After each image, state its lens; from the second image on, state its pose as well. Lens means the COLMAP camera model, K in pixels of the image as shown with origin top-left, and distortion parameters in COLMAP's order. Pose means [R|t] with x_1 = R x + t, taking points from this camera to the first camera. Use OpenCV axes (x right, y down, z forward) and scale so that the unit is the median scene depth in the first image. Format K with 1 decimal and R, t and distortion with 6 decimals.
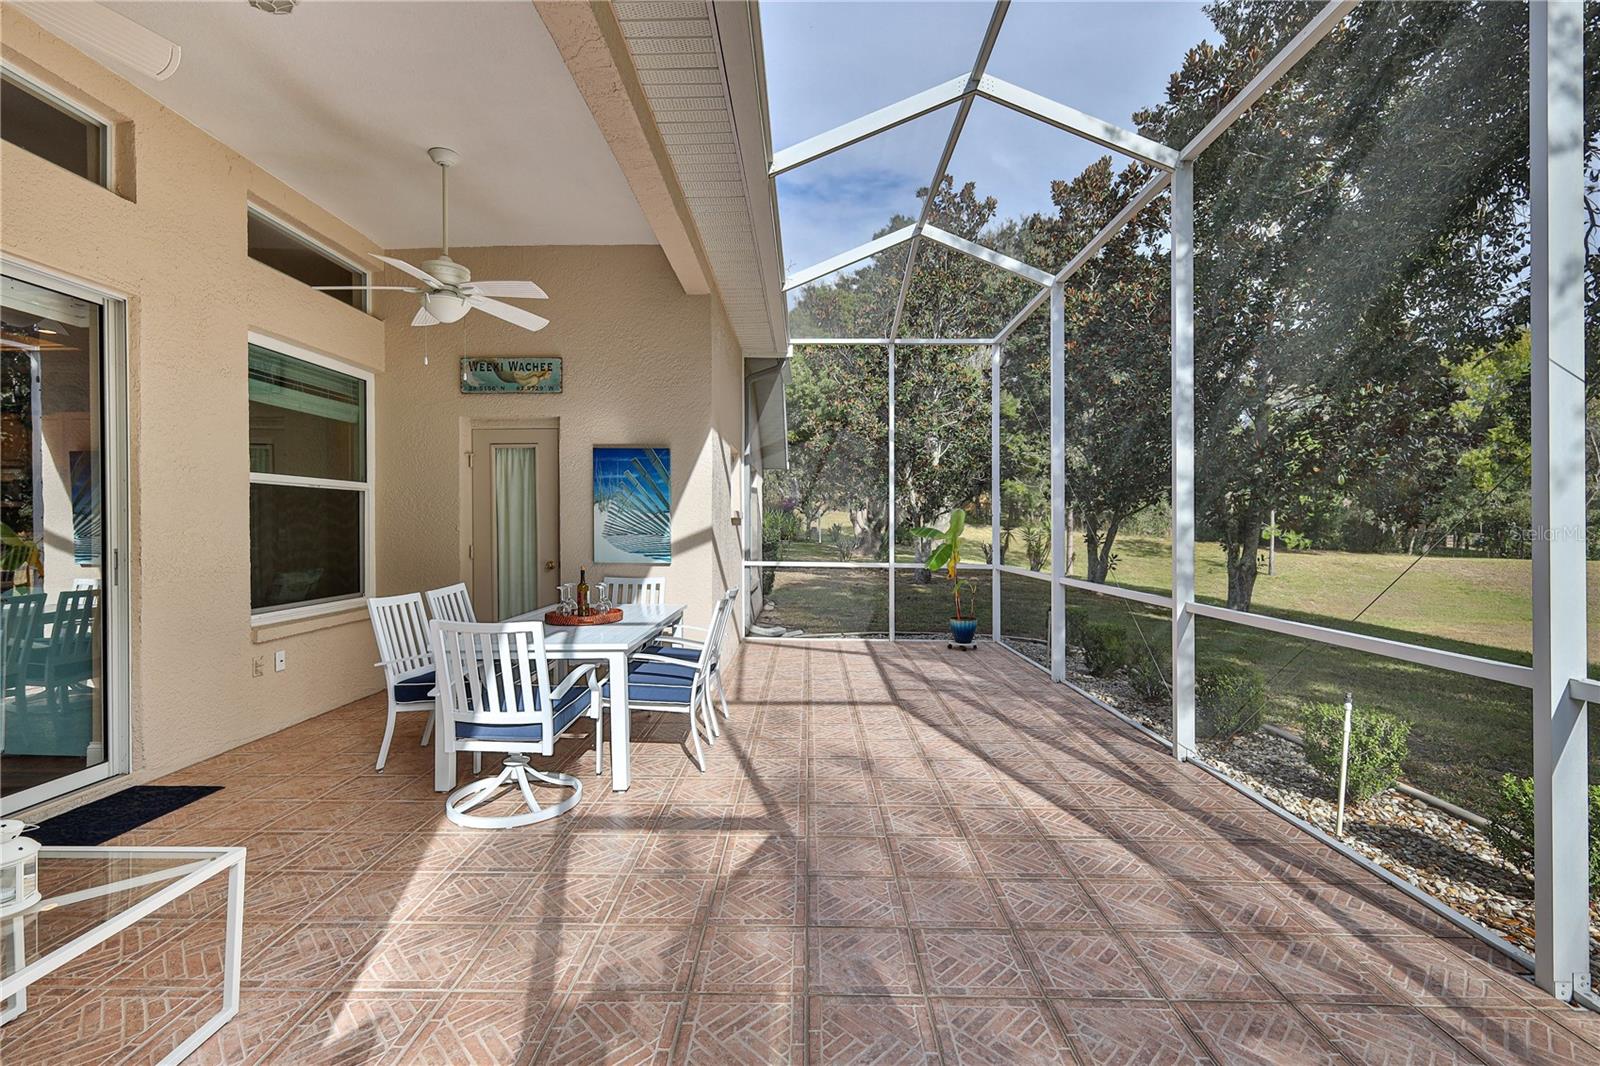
lens RADIAL K [[703.6, 0, 796.3], [0, 703.6, 521.6], [0, 0, 1]] dist [0.001353, 0.000347]
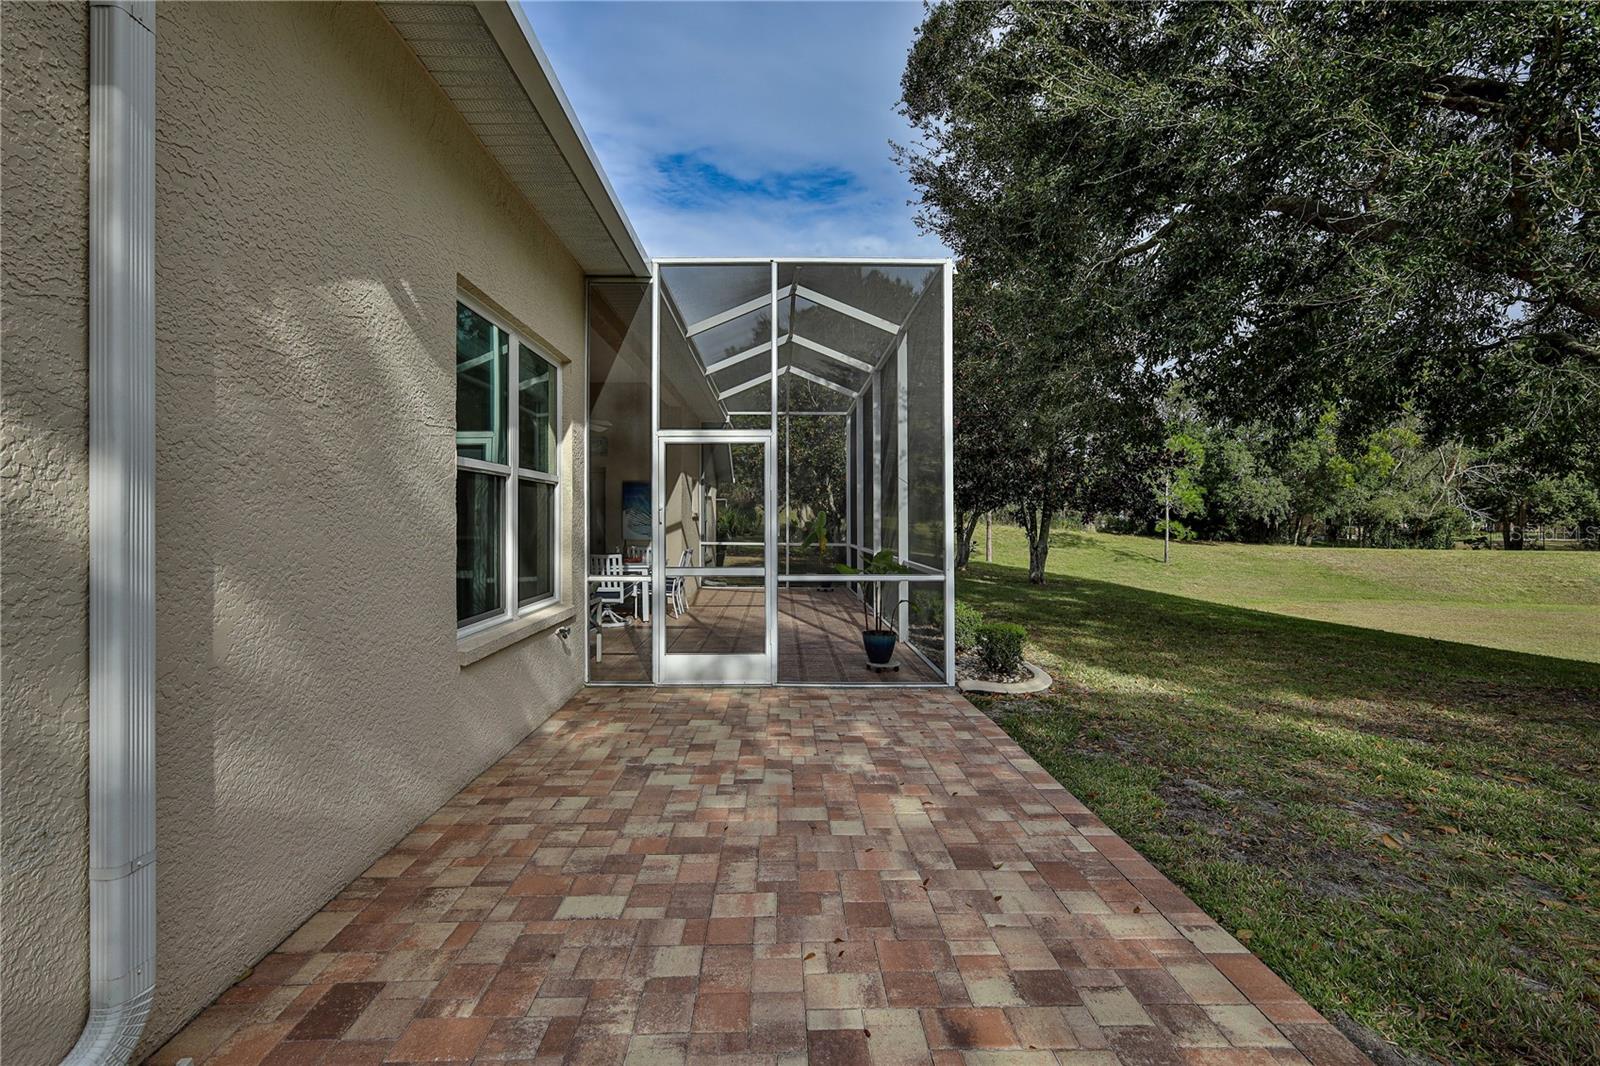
lens RADIAL K [[703.6, 0, 796.3], [0, 703.6, 521.6], [0, 0, 1]] dist [0.001353, 0.000347]
pose [[0.999186, -0.001729, 0.040313, 0.017977], [0.001449, 0.999975, 0.006977, -0.000948], [-0.040324, -0.006913, 0.999163, -0.143784]]
